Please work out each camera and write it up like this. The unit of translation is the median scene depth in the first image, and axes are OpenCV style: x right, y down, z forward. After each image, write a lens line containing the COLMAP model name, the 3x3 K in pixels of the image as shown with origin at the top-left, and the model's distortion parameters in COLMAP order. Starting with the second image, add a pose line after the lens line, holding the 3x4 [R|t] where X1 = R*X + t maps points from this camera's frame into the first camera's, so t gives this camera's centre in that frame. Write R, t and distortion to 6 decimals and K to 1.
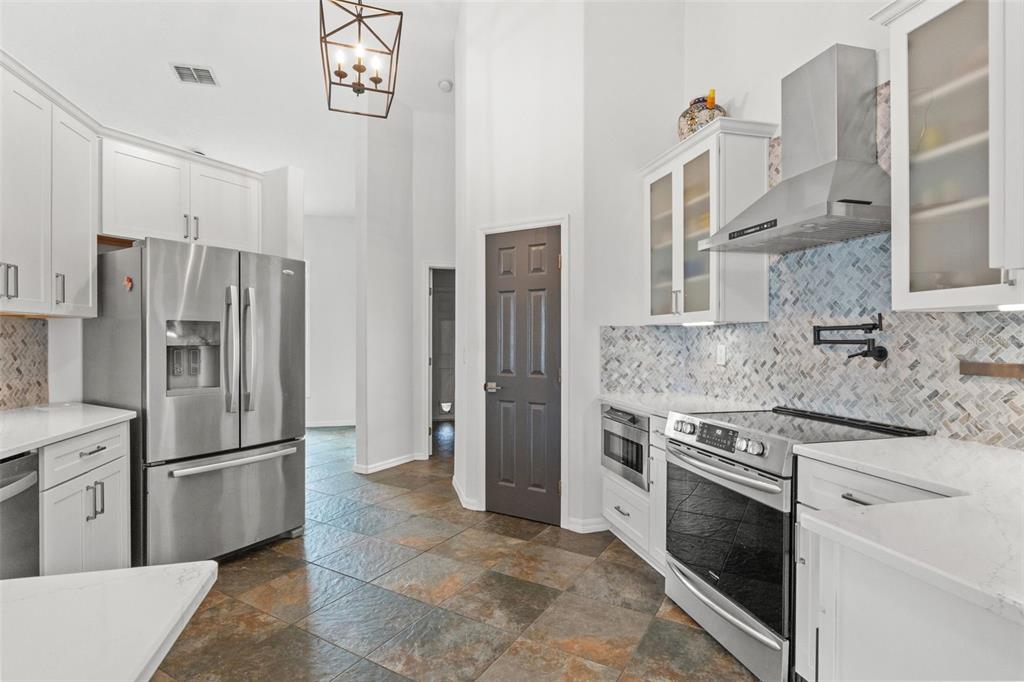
lens RADIAL K [[515.8, 0, 512.0], [0, 515.8, 341.0], [0, 0, 1]] dist [0.014330, 0.000228]
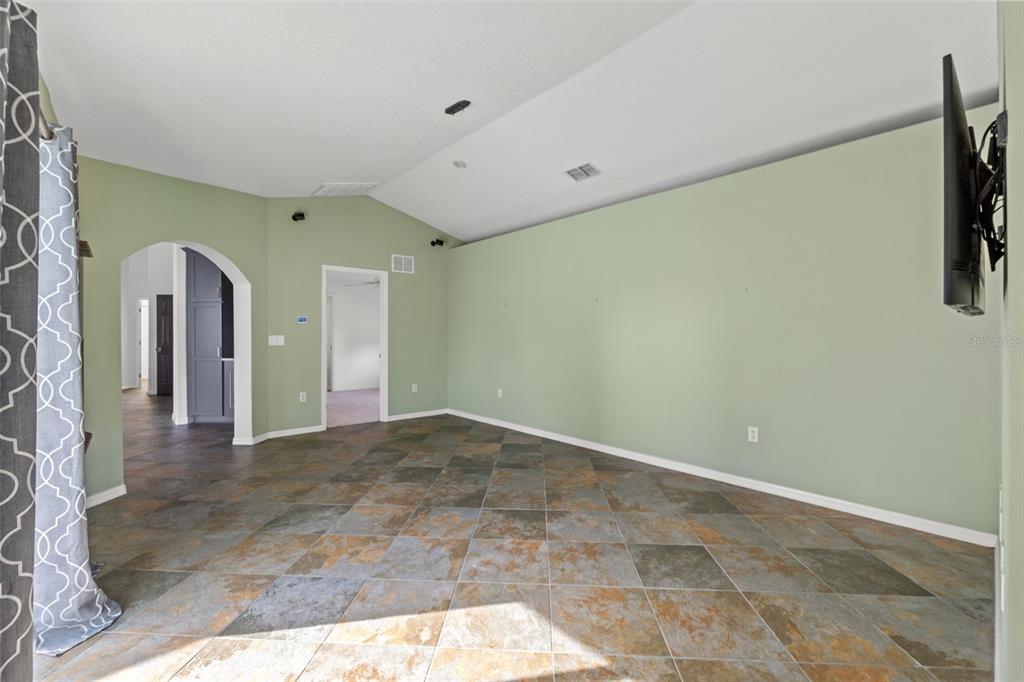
lens RADIAL K [[443.7, 0, 512.0], [0, 443.7, 341.0], [0, 0, 1]] dist [-0.000063, -0.000034]
pose [[0.890303, 0.000504, 0.455368, 0.651058], [-0.002349, 0.999991, 0.003486, 0.033583], [-0.455362, -0.004173, 0.890297, -2.307362]]
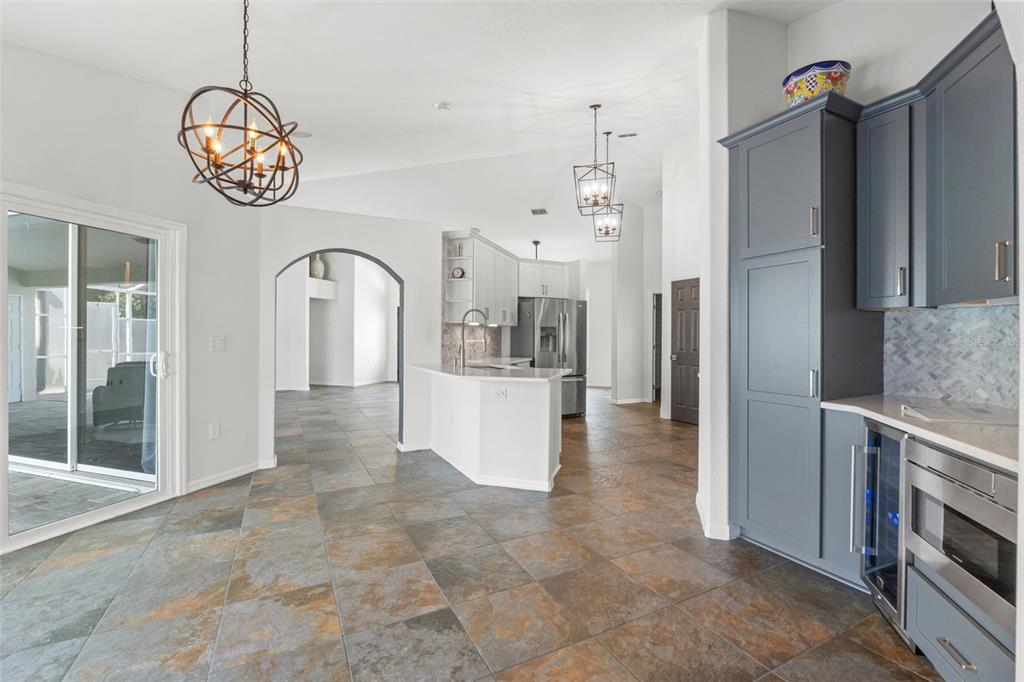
lens RADIAL K [[443.7, 0, 512.0], [0, 443.7, 341.0], [0, 0, 1]] dist [-0.000063, -0.000034]
pose [[0.854602, 0.005677, -0.519252, 0.362216], [-0.003627, 0.999981, 0.004962, 0.021173], [0.519270, -0.002357, 0.854607, -0.907656]]
